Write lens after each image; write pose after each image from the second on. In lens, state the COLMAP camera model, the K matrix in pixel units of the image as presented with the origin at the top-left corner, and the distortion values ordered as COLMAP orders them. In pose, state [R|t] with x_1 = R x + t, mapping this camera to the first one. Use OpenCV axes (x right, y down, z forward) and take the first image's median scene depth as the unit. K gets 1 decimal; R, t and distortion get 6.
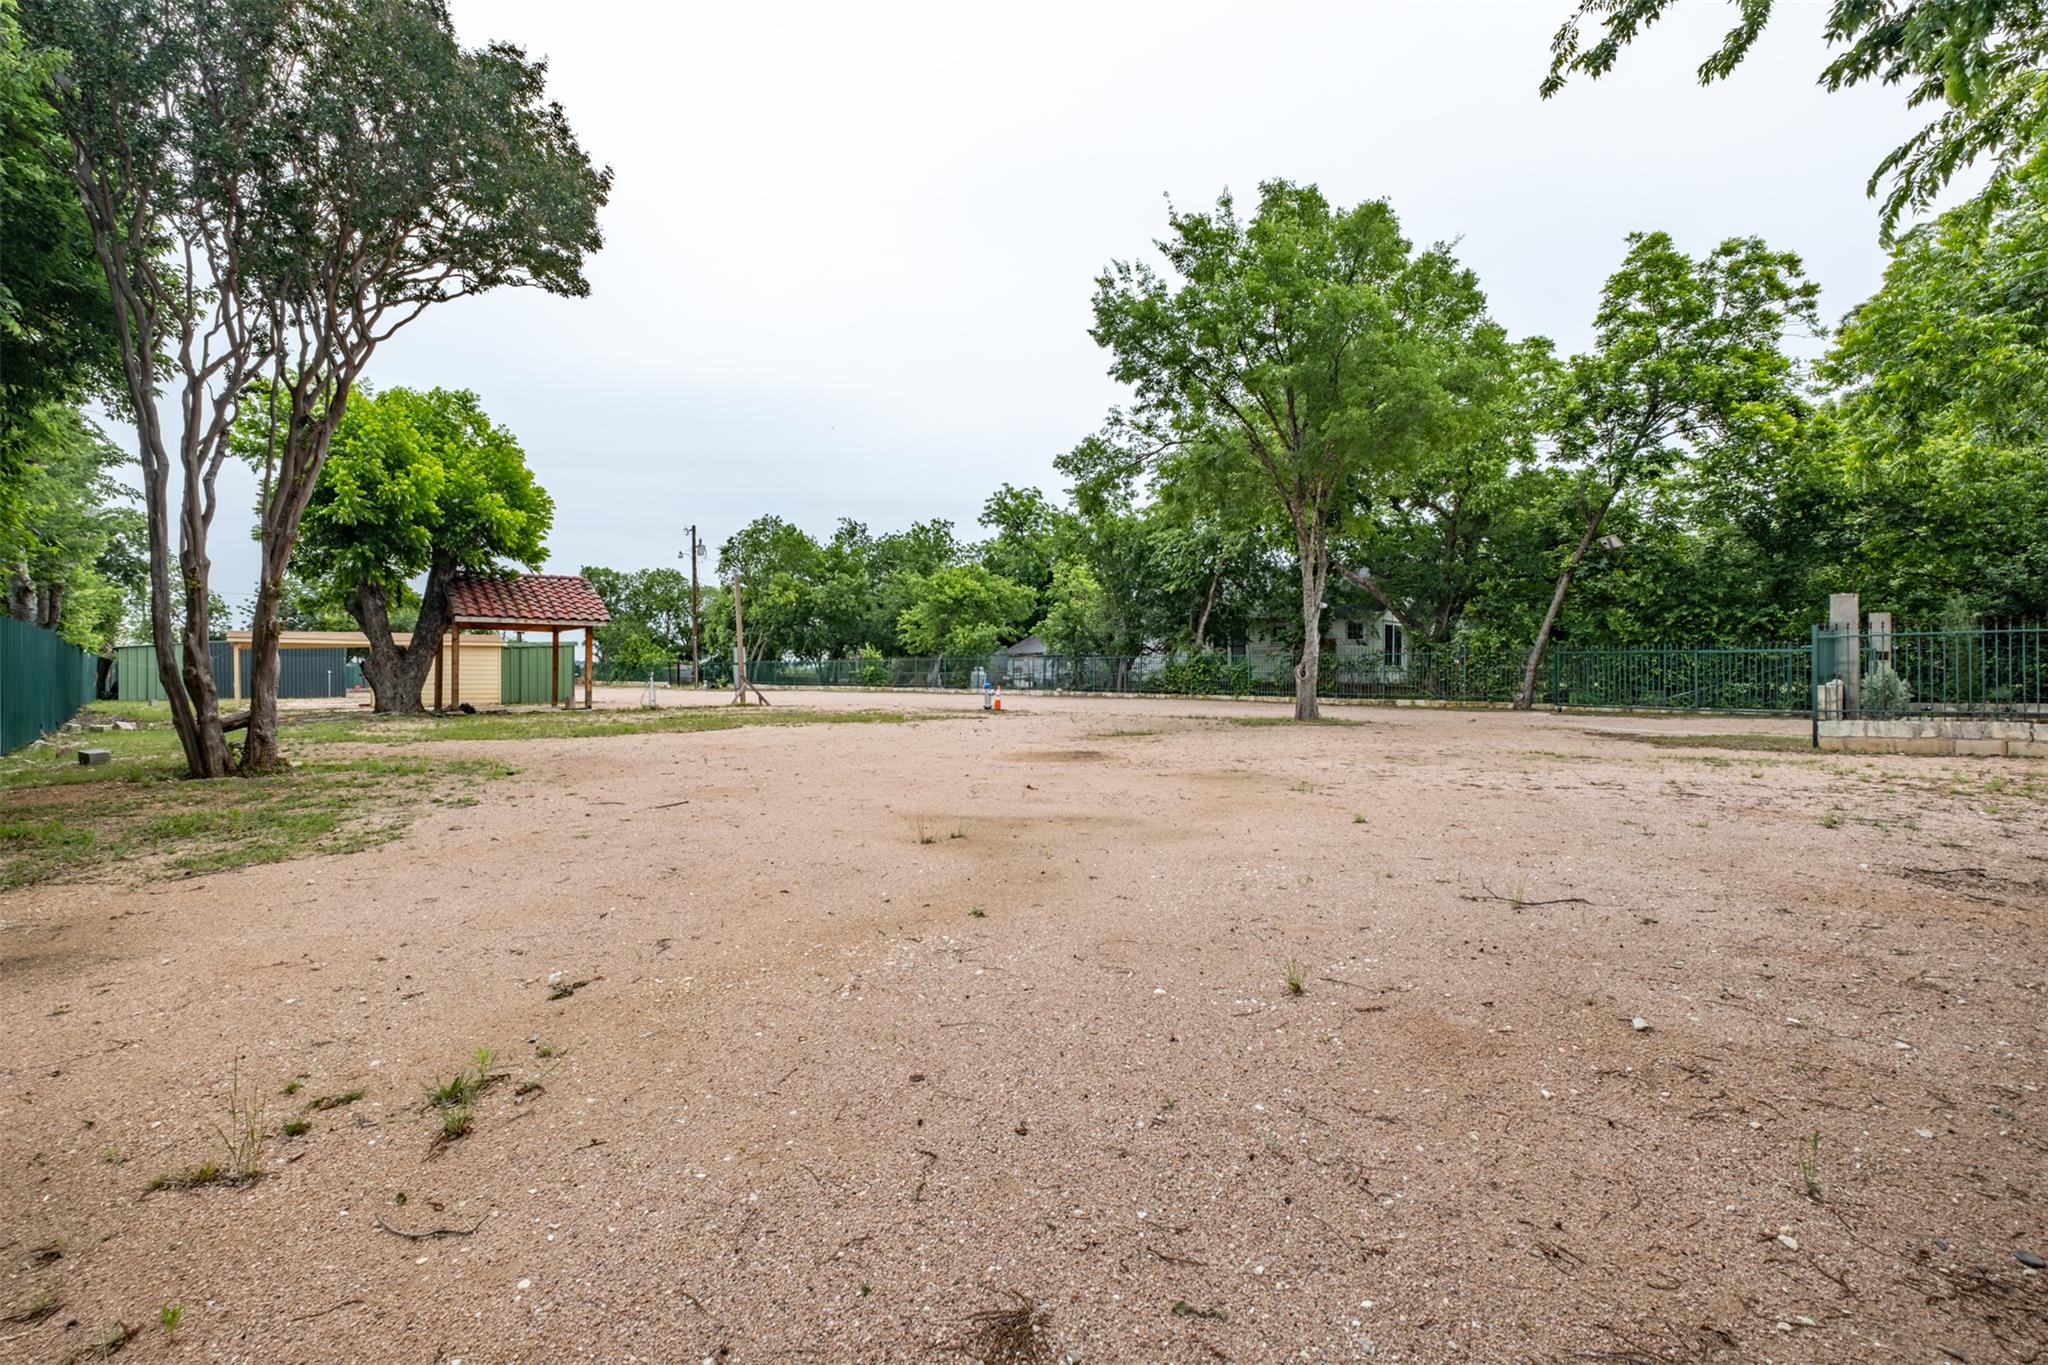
lens RADIAL K [[891.4, 0, 1017.9], [0, 891.4, 680.5], [0, 0, 1]] dist [0.004424, -0.005752]
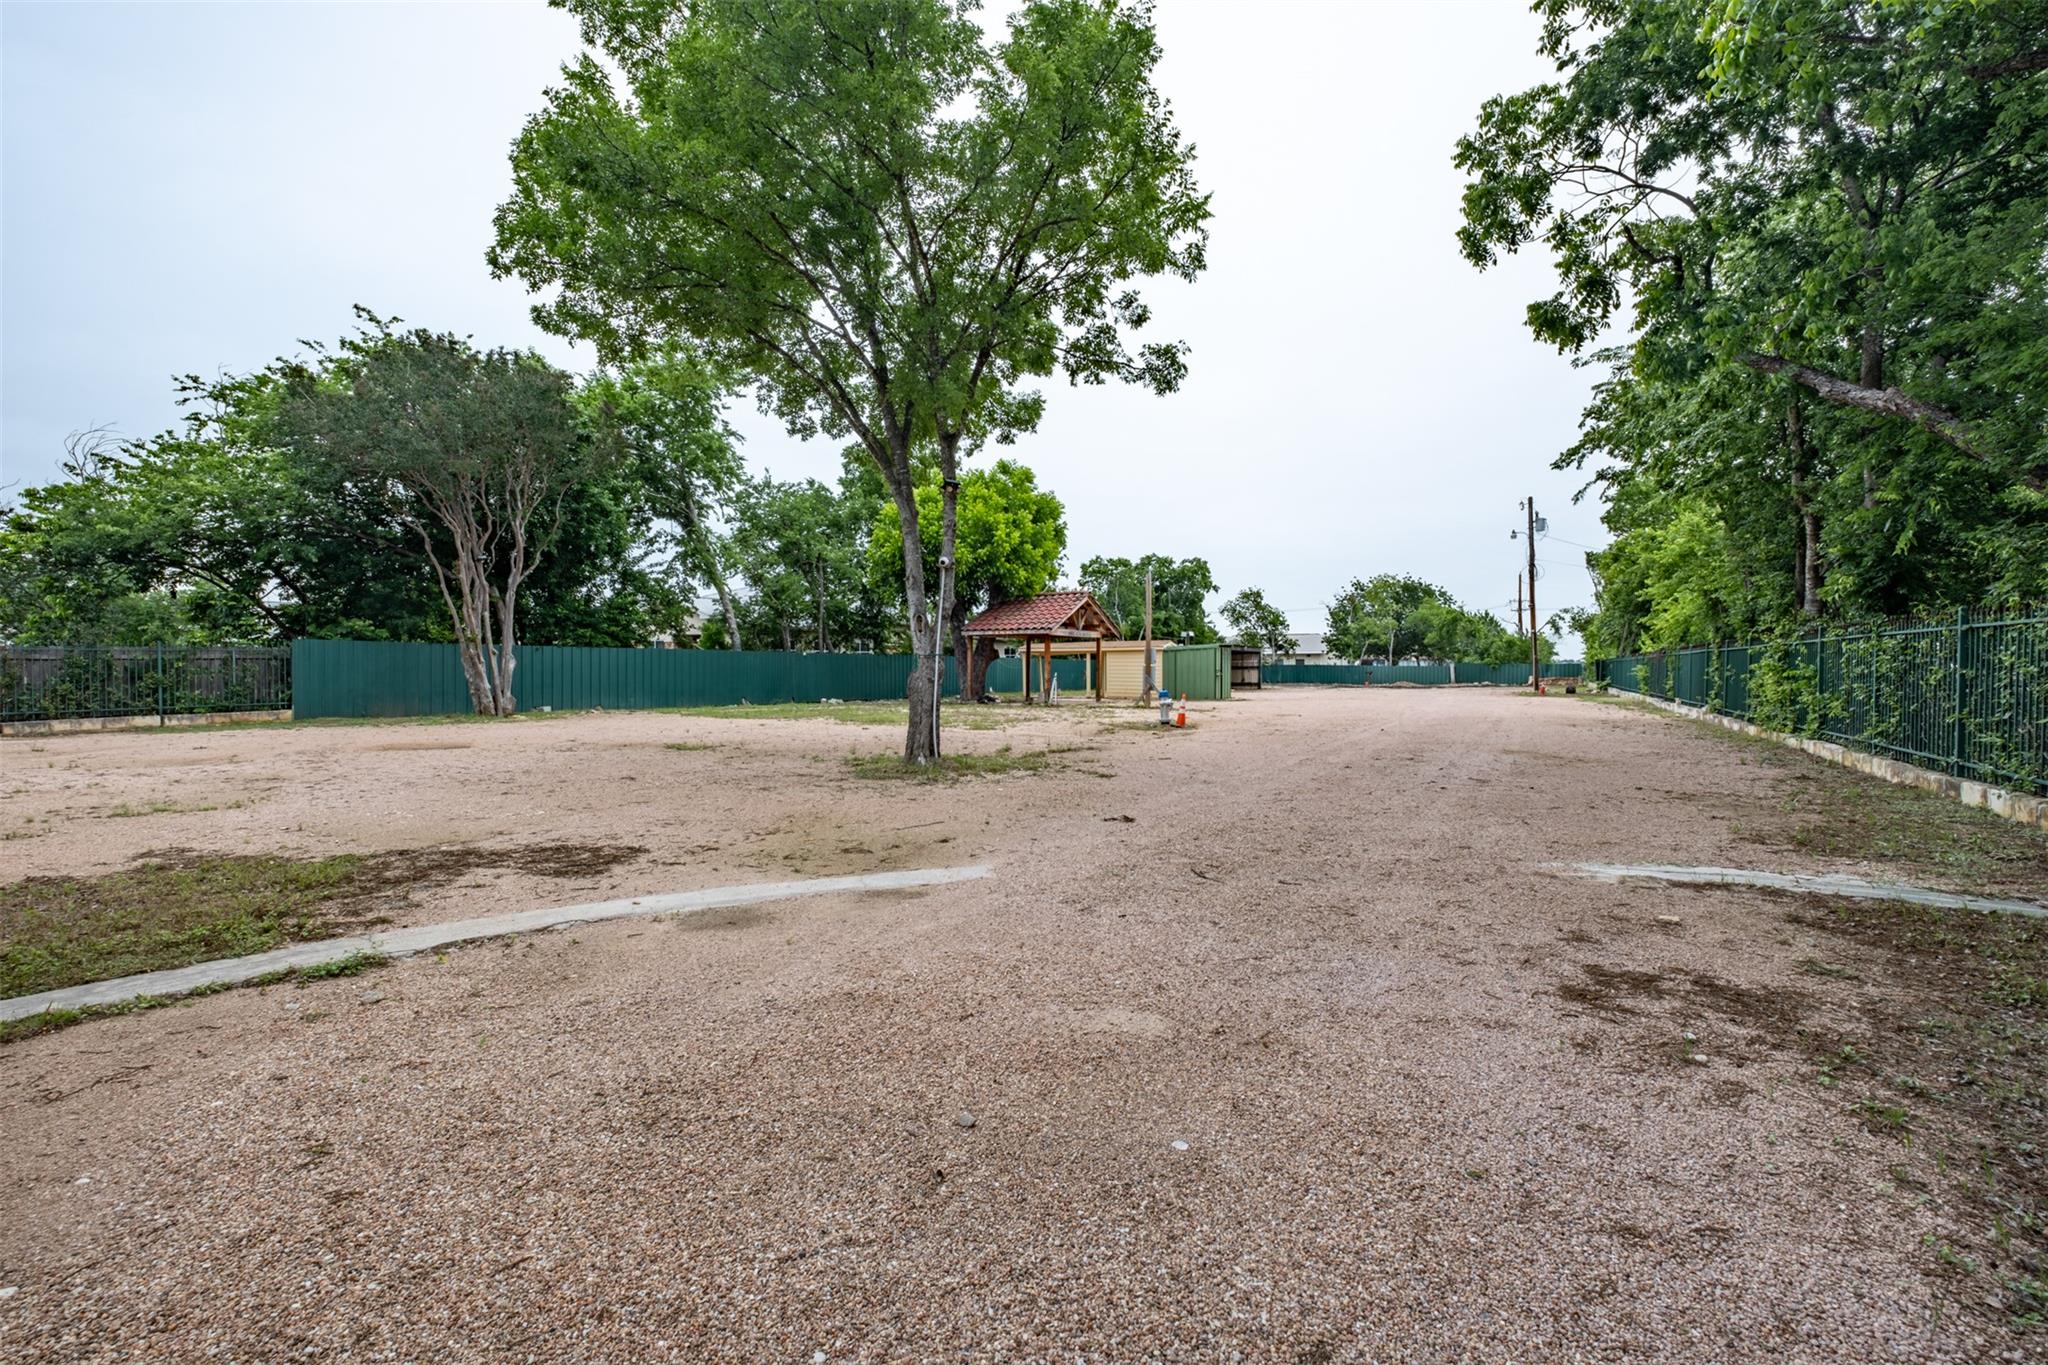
lens RADIAL K [[891.4, 0, 1021.1], [0, 891.4, 674.7], [0, 0, 1]] dist [0.004424, -0.005752]
pose [[0.291093, 0.007766, -0.956663, 0.307375], [-0.011435, 0.999924, 0.004638, -0.005458], [0.956626, 0.009589, 0.291160, 0.306879]]
